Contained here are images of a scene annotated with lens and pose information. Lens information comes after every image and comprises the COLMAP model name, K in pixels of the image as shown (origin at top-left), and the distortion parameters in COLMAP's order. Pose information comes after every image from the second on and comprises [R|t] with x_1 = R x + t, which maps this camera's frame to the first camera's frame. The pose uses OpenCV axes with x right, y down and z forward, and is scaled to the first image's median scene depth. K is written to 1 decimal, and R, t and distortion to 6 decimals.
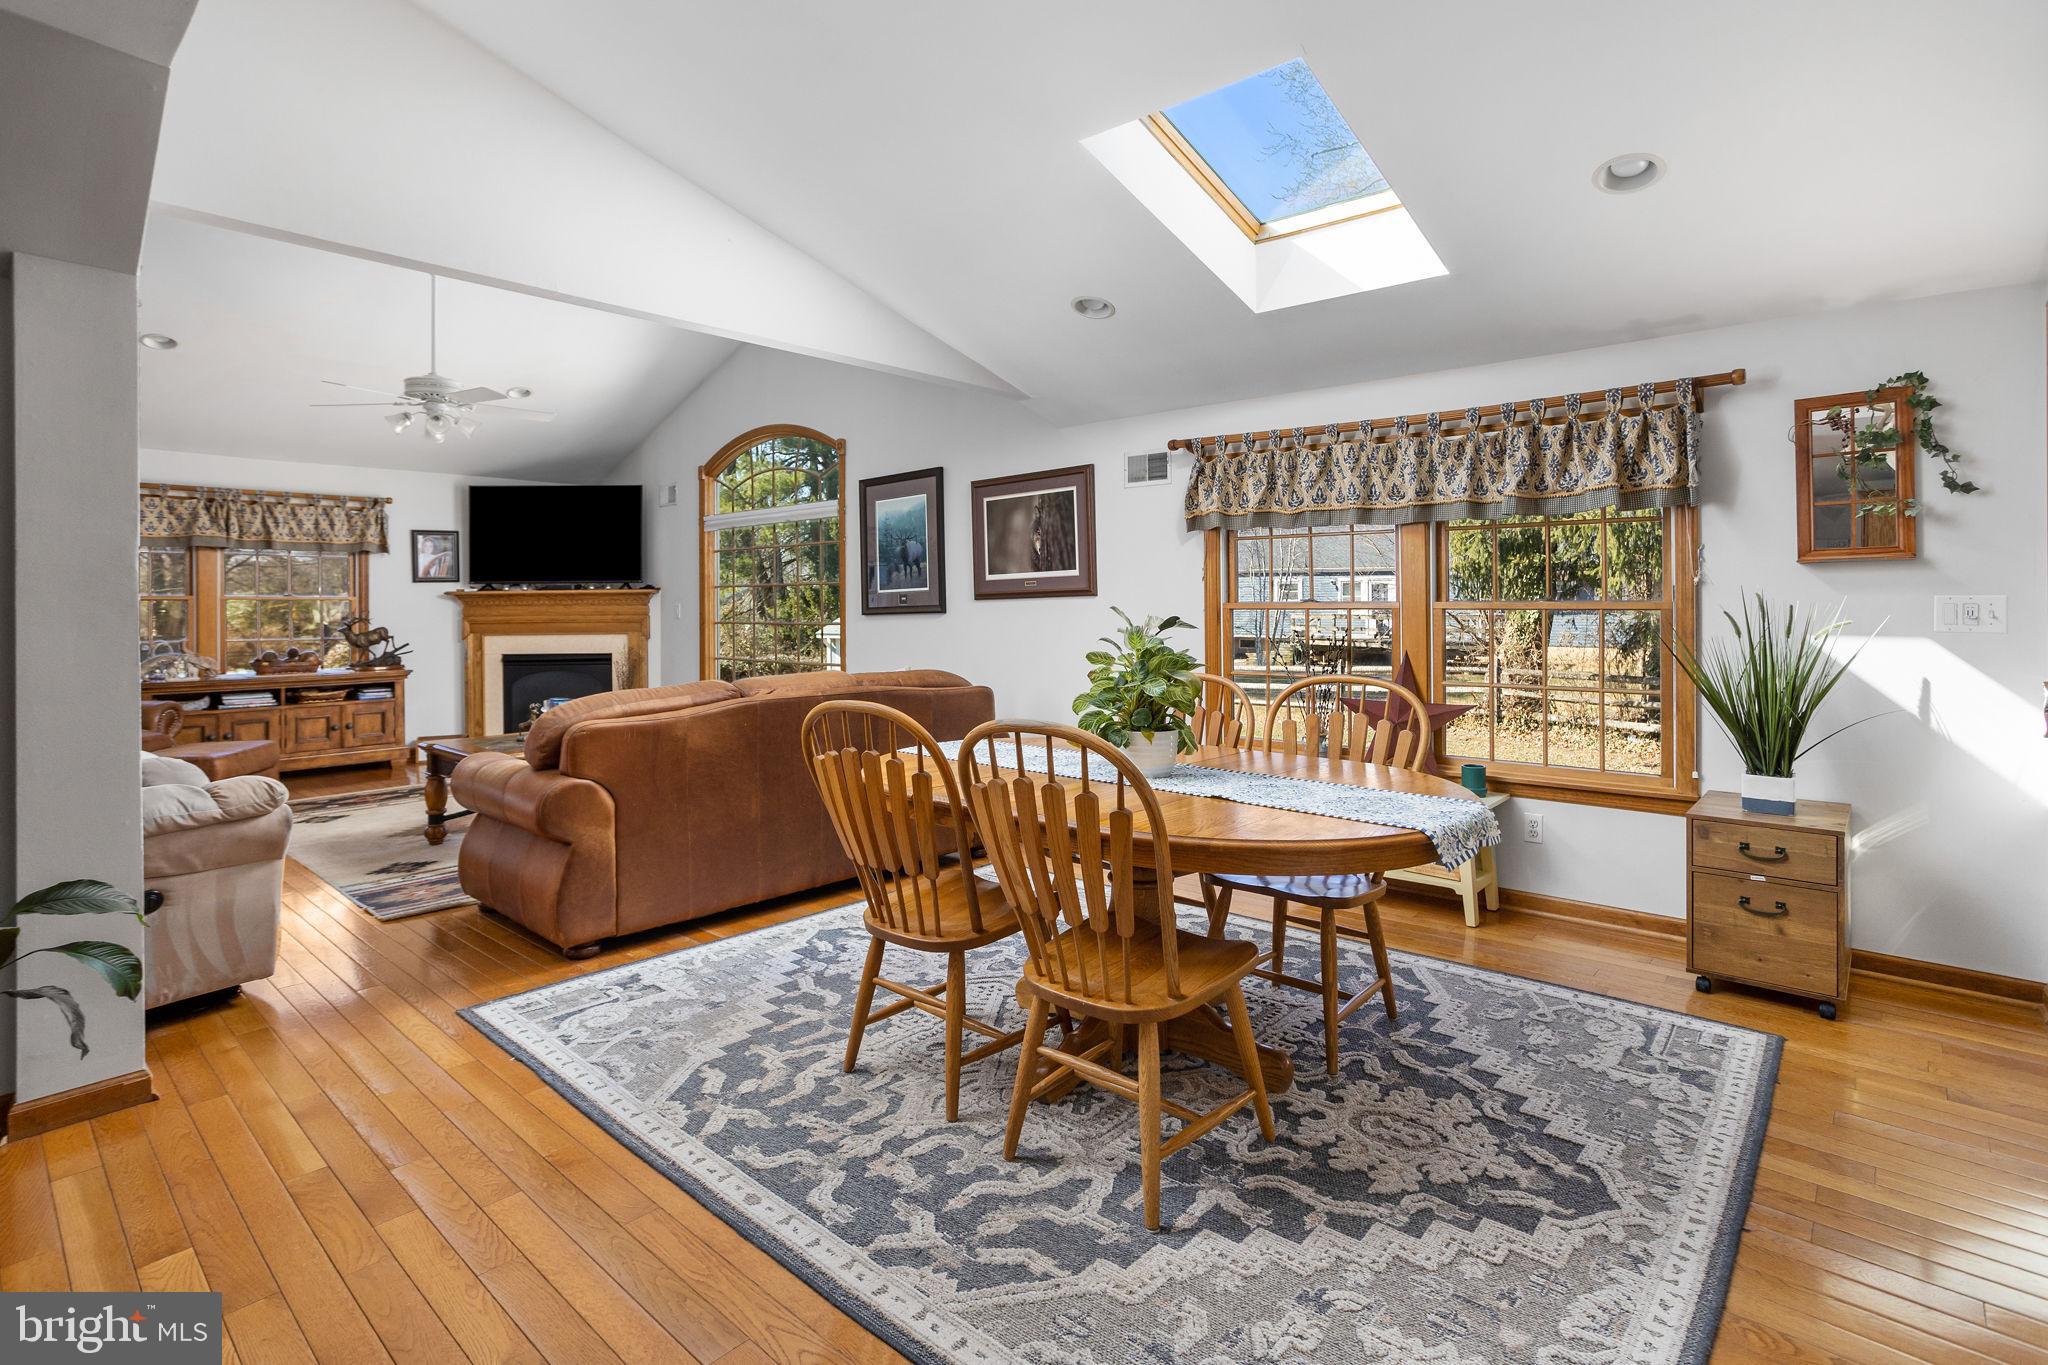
lens RADIAL K [[990.8, 0, 1026.0], [0, 990.8, 608.2], [0, 0, 1]] dist [-0.040372, 0.021013]
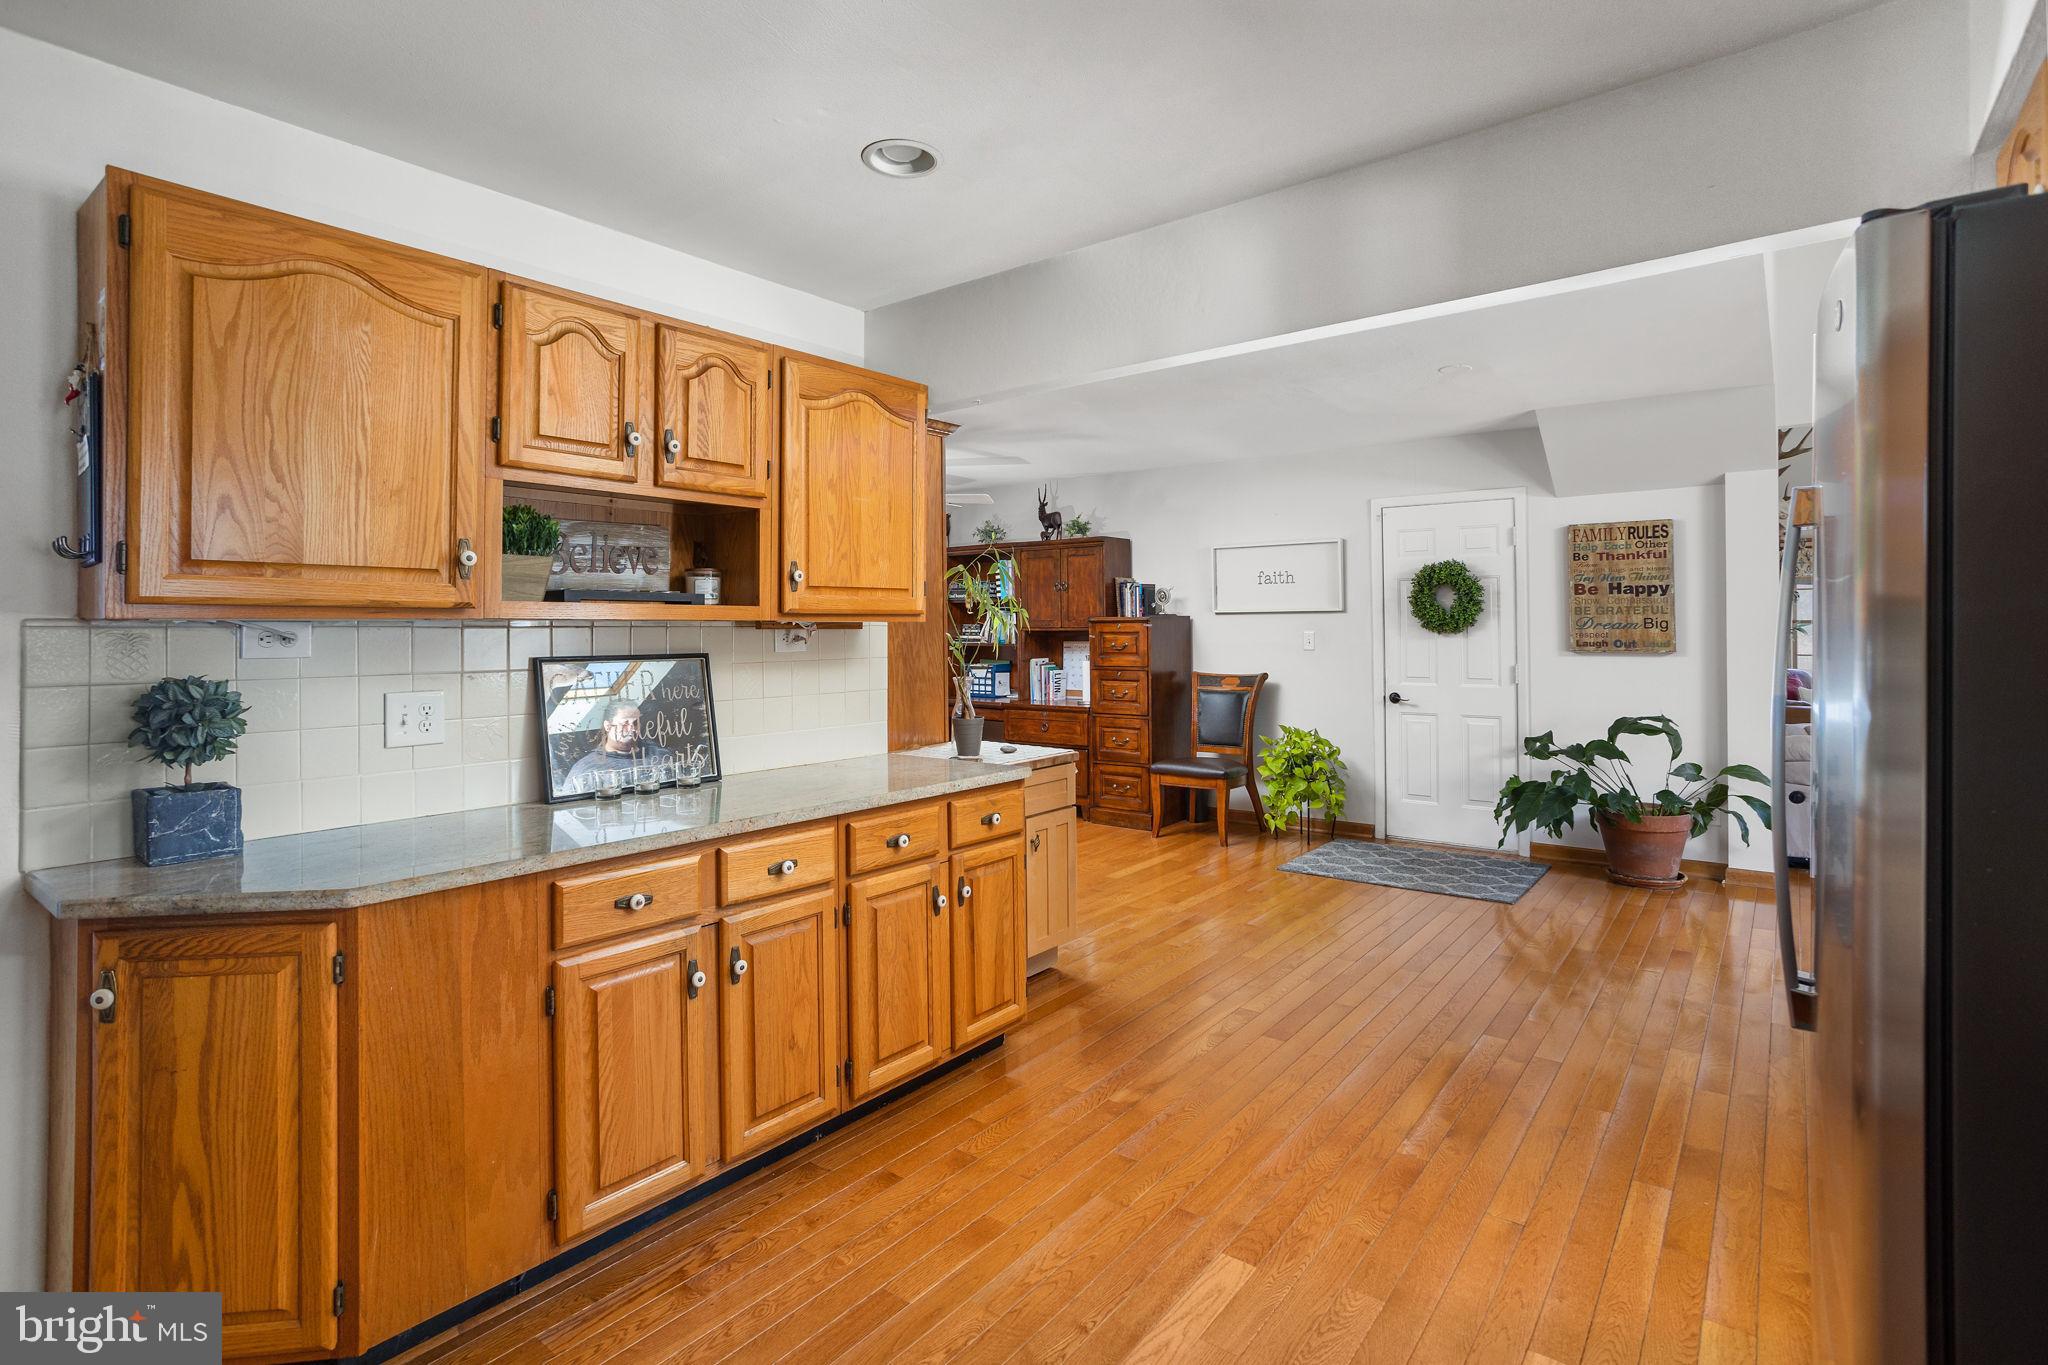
lens RADIAL K [[990.8, 0, 1049.9], [0, 990.8, 618.8], [0, 0, 1]] dist [-0.040372, 0.021013]
pose [[0.079547, -0.001089, -0.996831, 0.336363], [-0.000324, 0.999999, -0.001118, -0.013157], [0.996831, 0.000412, 0.079547, -0.226442]]
